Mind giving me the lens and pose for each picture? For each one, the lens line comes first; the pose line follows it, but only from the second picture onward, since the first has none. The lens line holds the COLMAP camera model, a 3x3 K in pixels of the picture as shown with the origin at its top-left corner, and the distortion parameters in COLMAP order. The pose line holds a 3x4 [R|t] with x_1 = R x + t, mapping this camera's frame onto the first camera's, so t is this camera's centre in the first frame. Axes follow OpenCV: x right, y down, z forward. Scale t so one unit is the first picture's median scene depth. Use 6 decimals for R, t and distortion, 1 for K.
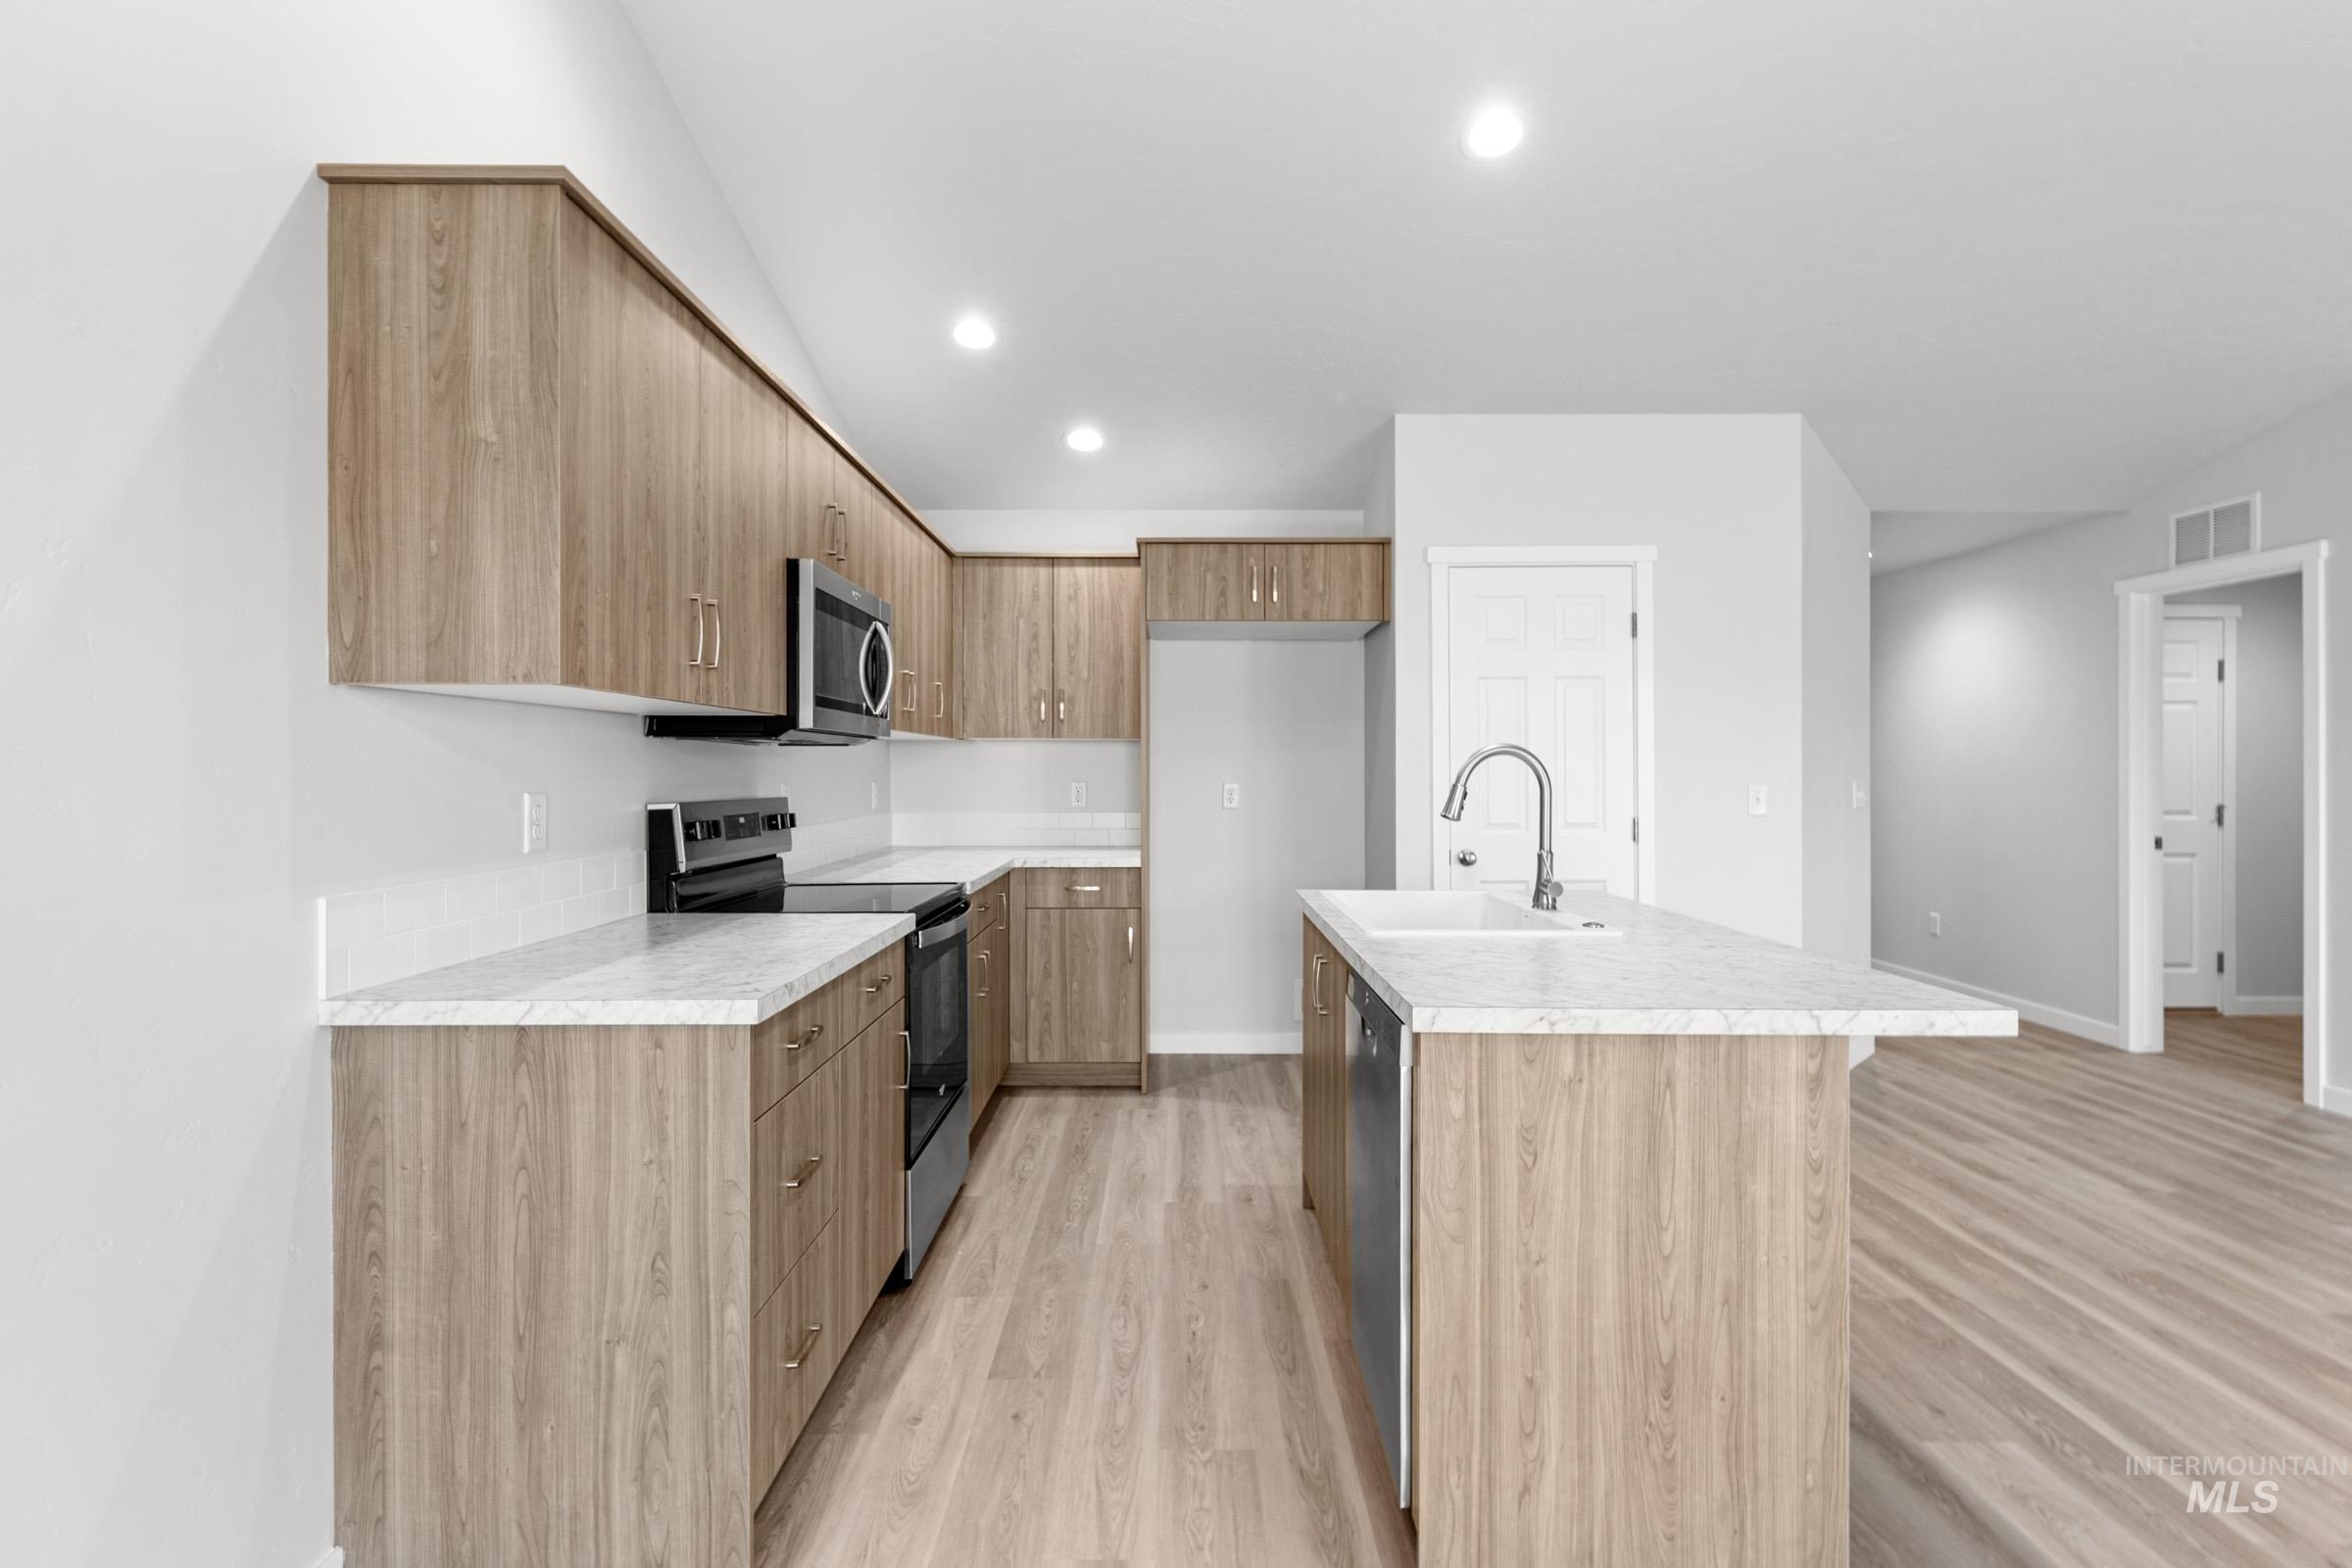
lens RADIAL K [[1146.4, 0, 1182.8], [0, 1146.4, 772.9], [0, 0, 1]] dist [0.004448, 0.000095]
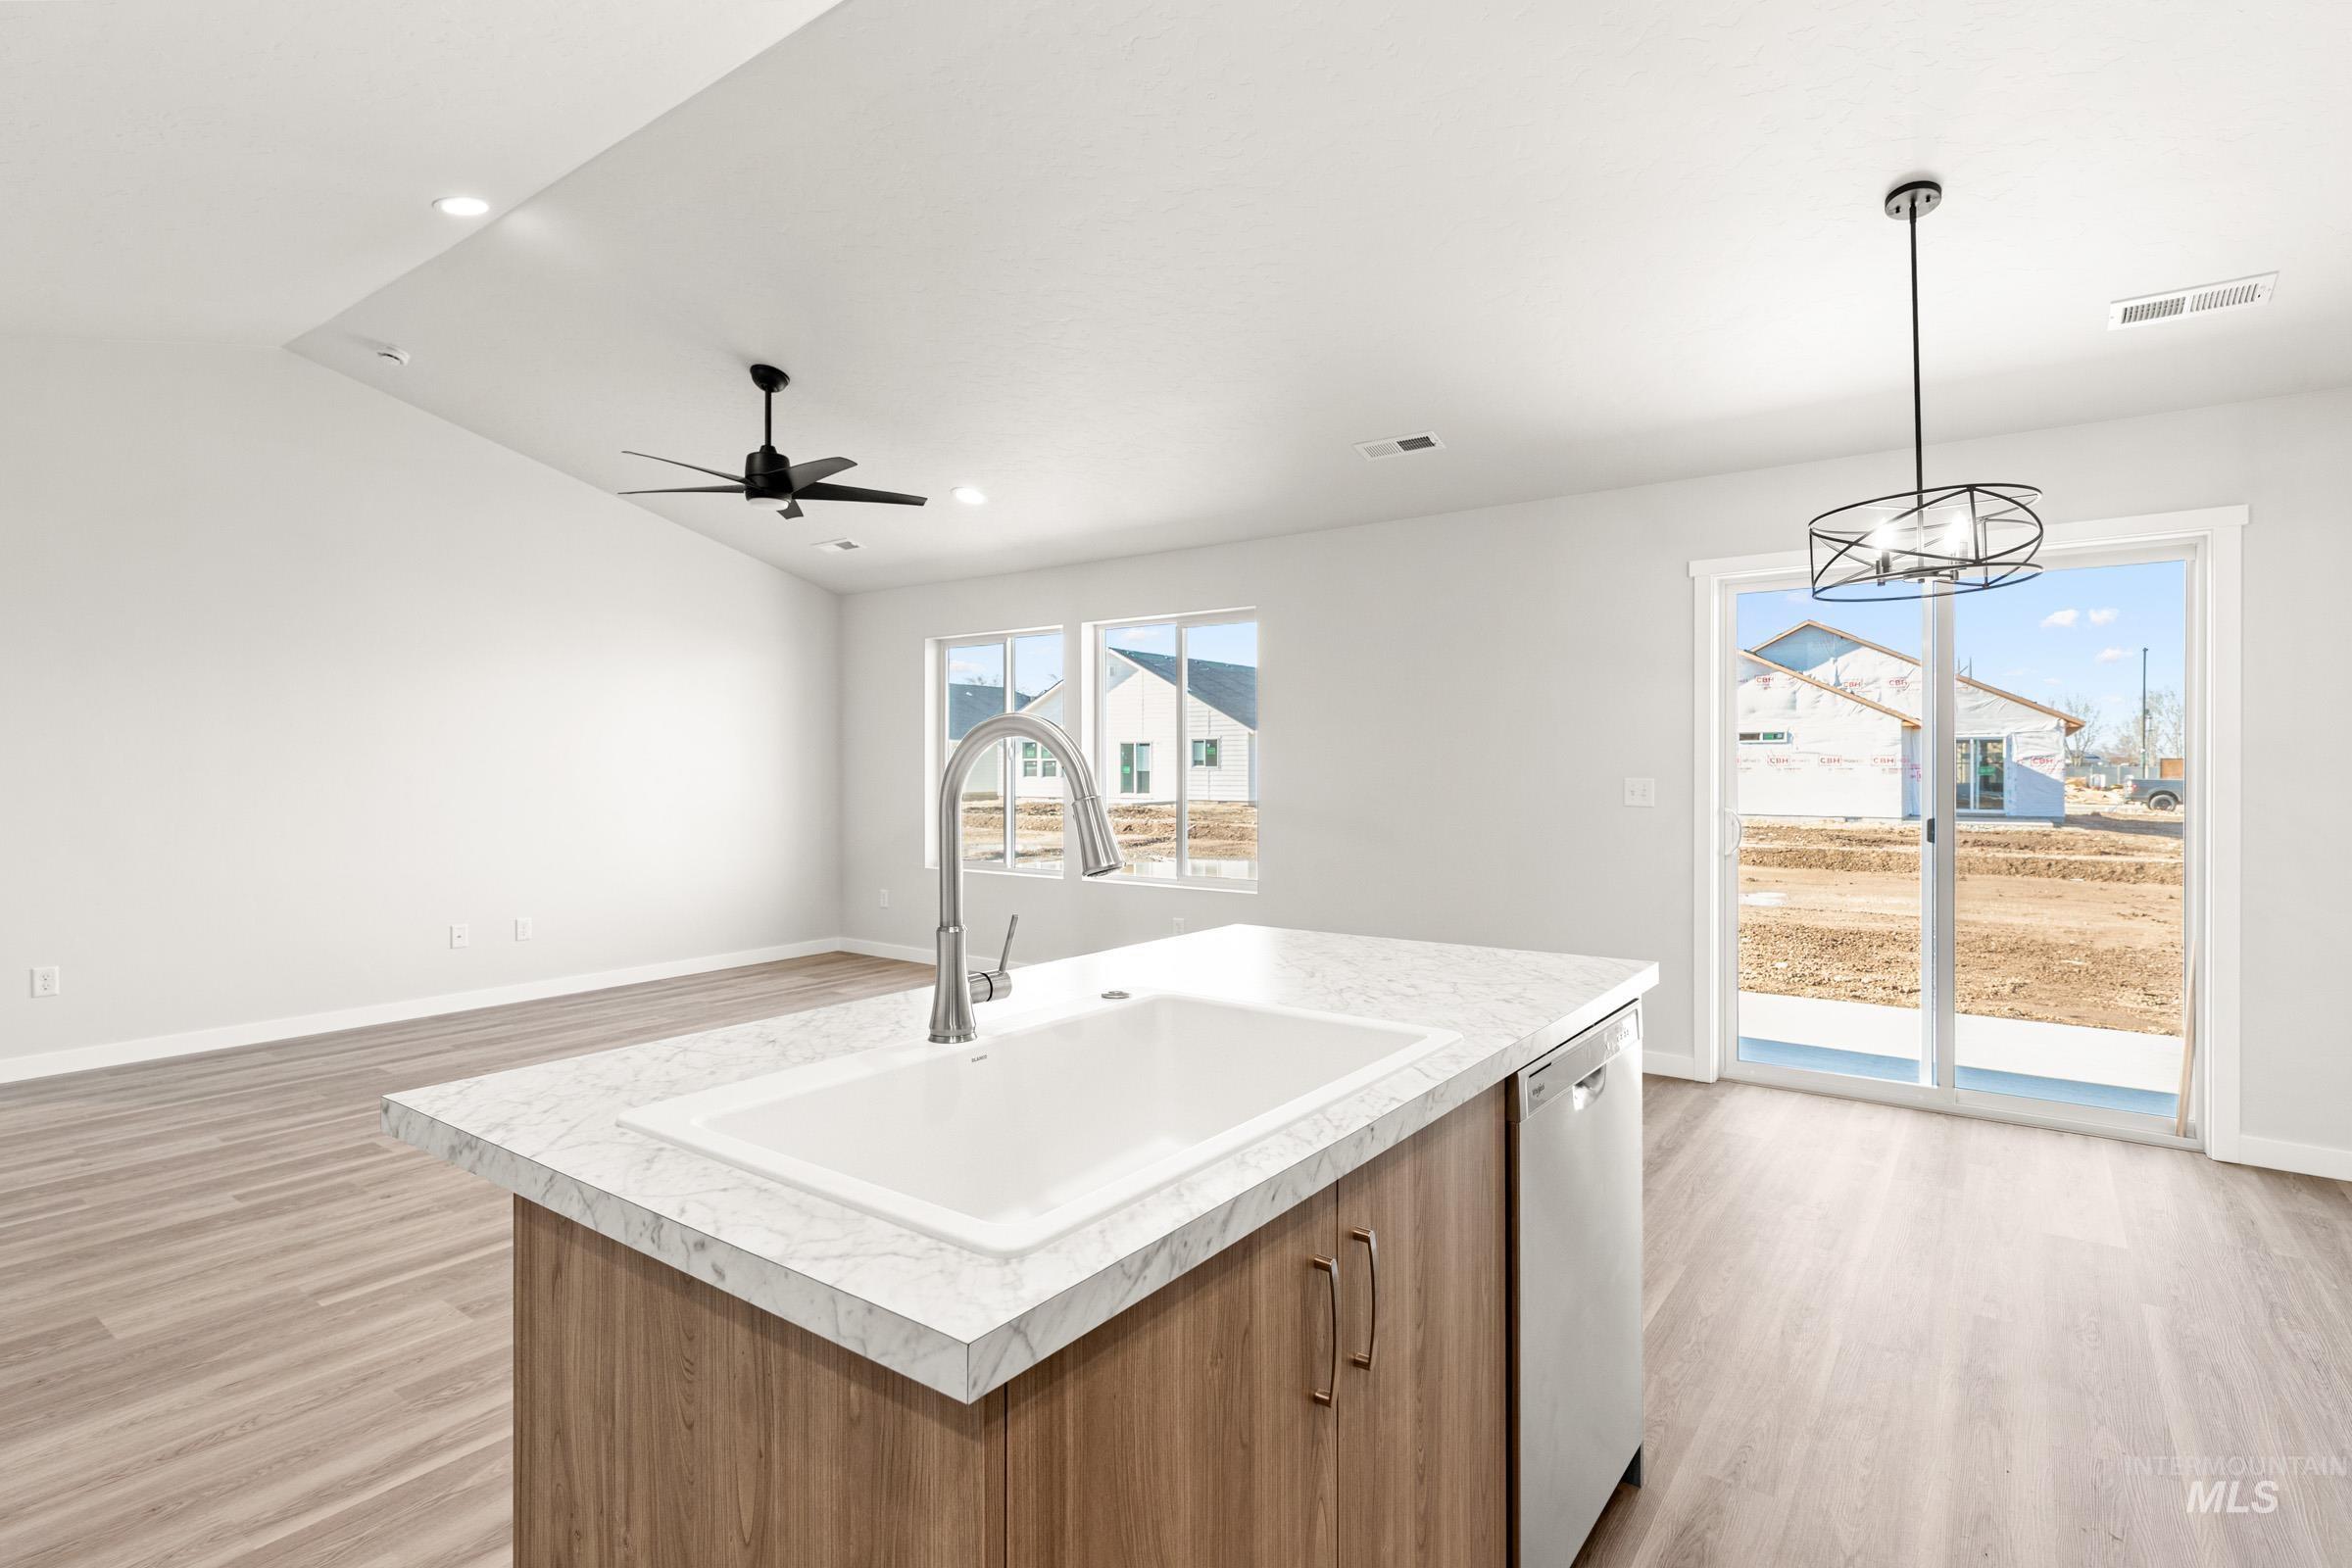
lens RADIAL K [[1146.4, 0, 1205.1], [0, 1146.4, 758.8], [0, 0, 1]] dist [0.004448, 0.000095]
pose [[-0.801106, 0.003710, 0.598511, -0.059528], [-0.000291, 0.999978, -0.006589, -0.001872], [-0.598522, -0.005452, -0.801088, 0.863389]]
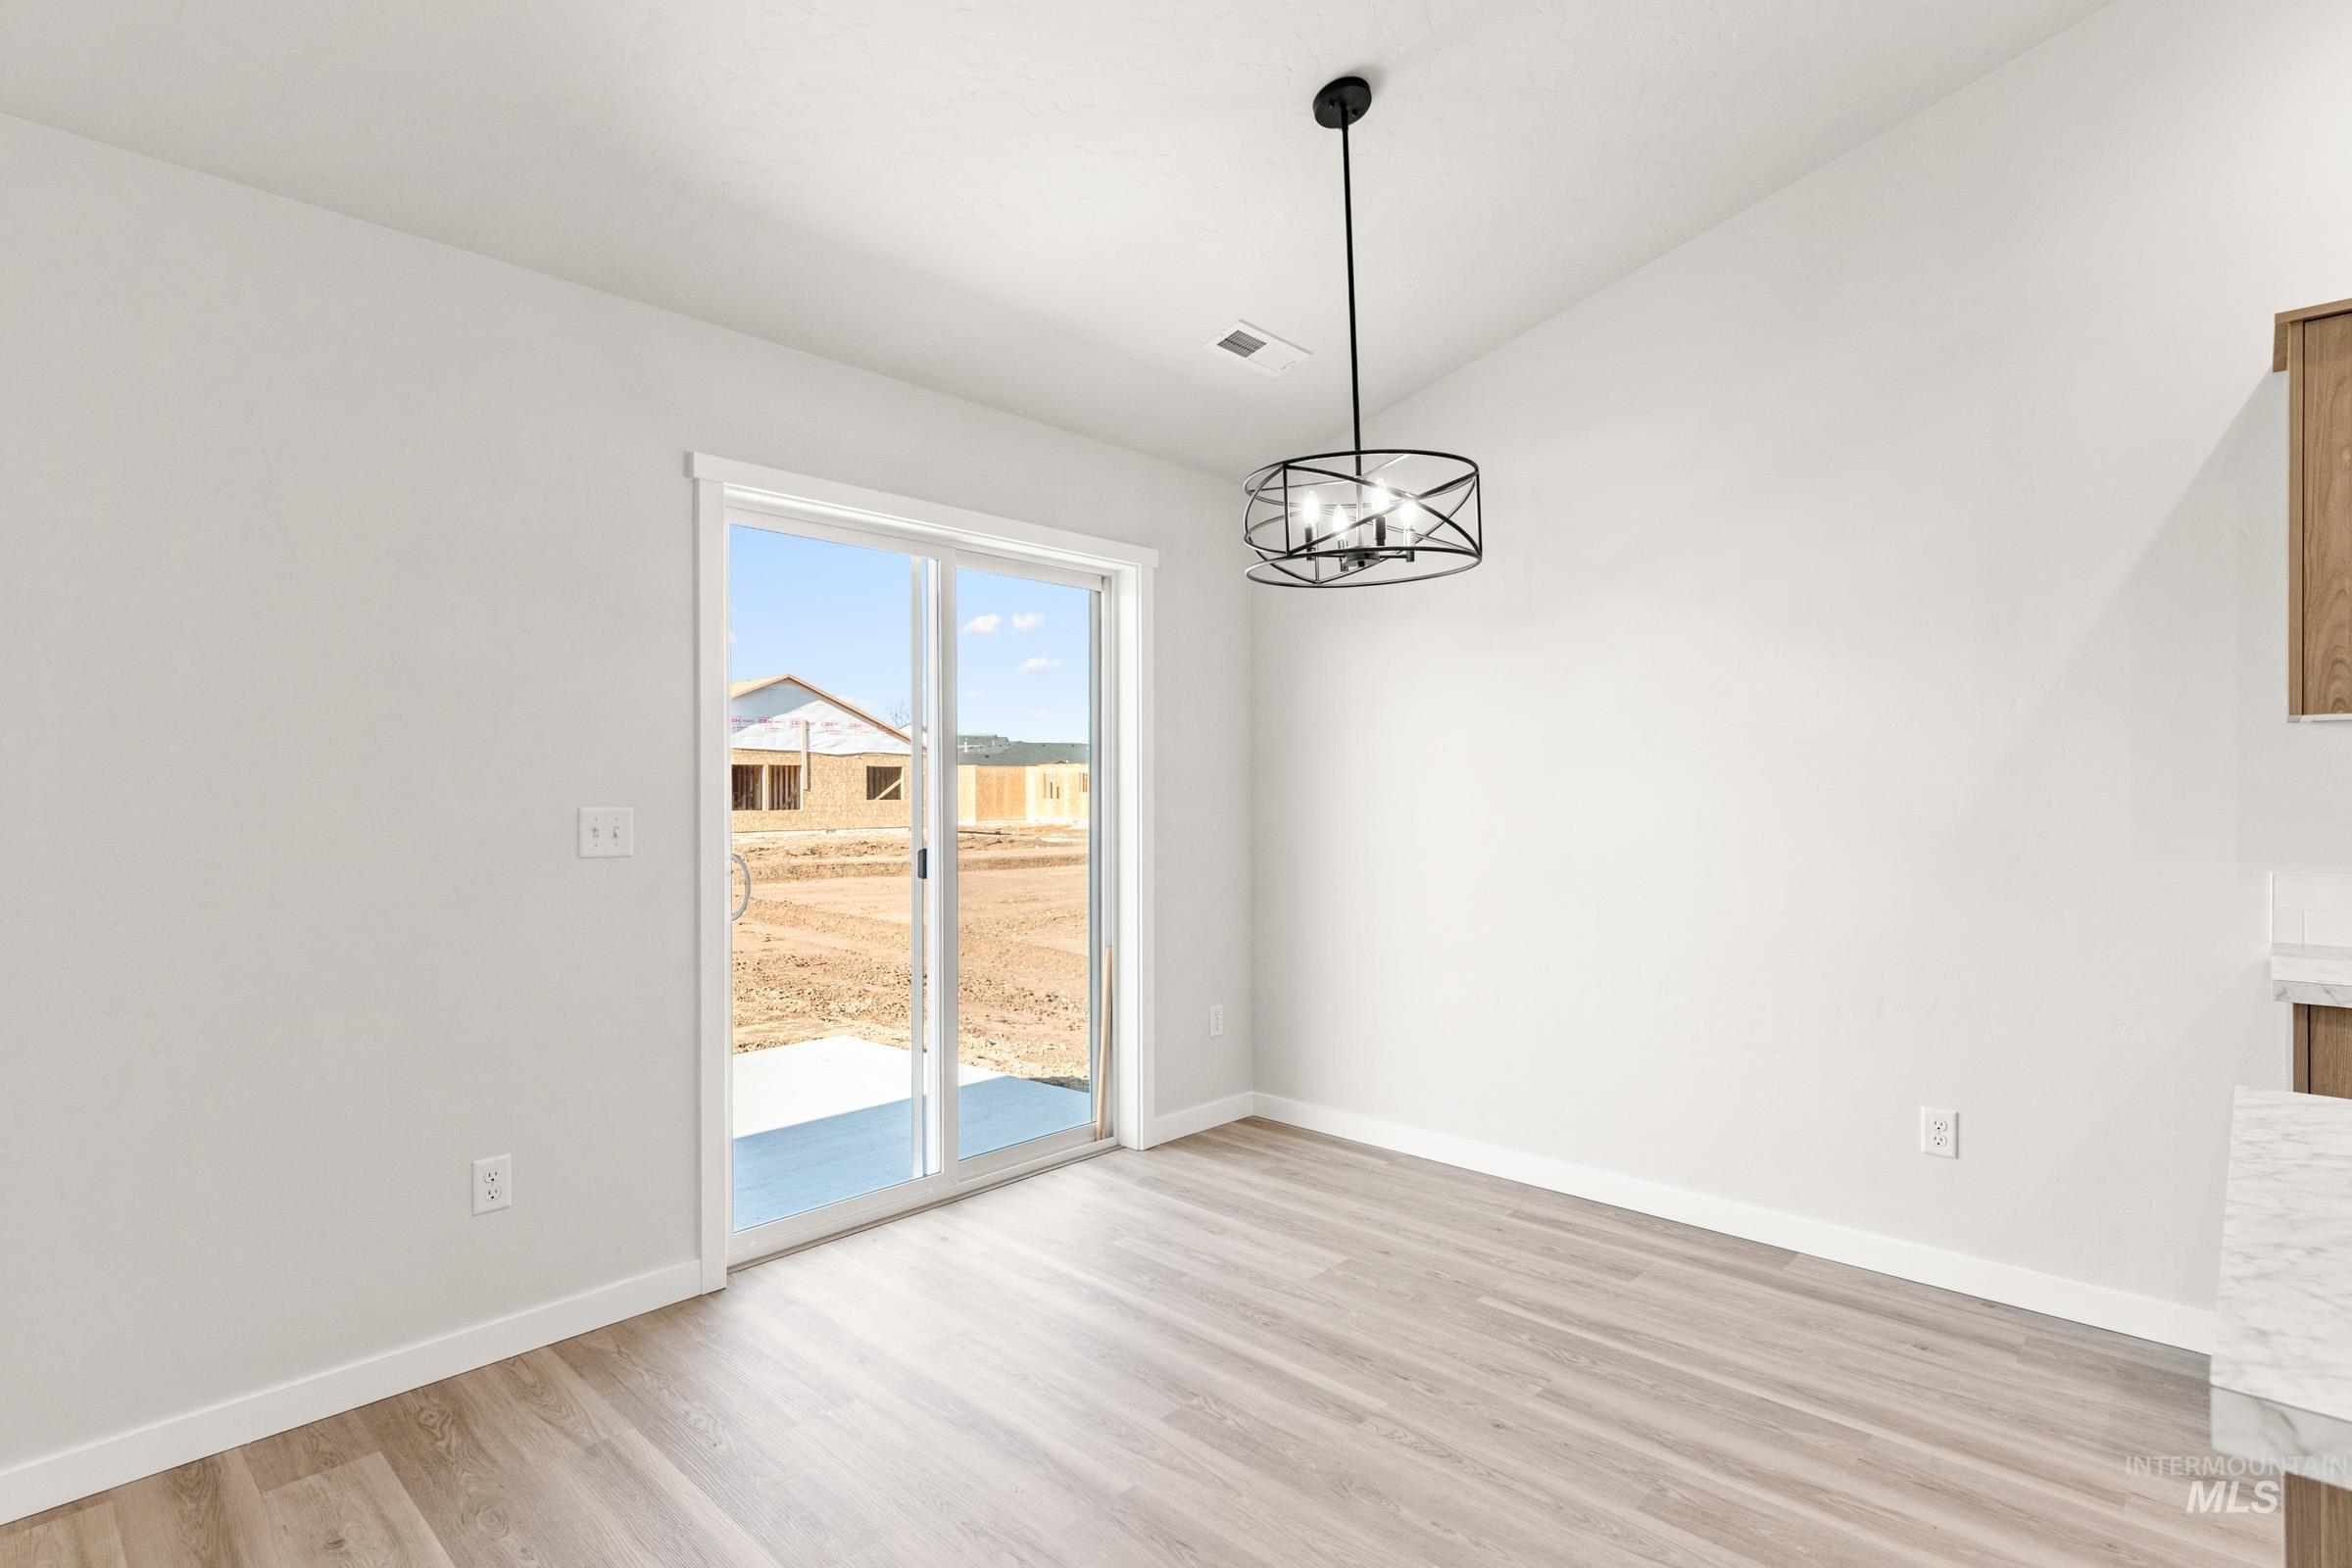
lens RADIAL K [[1146.4, 0, 1160.3], [0, 1146.4, 790.6], [0, 0, 1]] dist [0.004448, 0.000095]
pose [[-0.700398, 0.003504, -0.713744, 0.485983], [0.001983, 0.999994, 0.002964, -0.000111], [0.713750, 0.000661, -0.700400, 0.390630]]
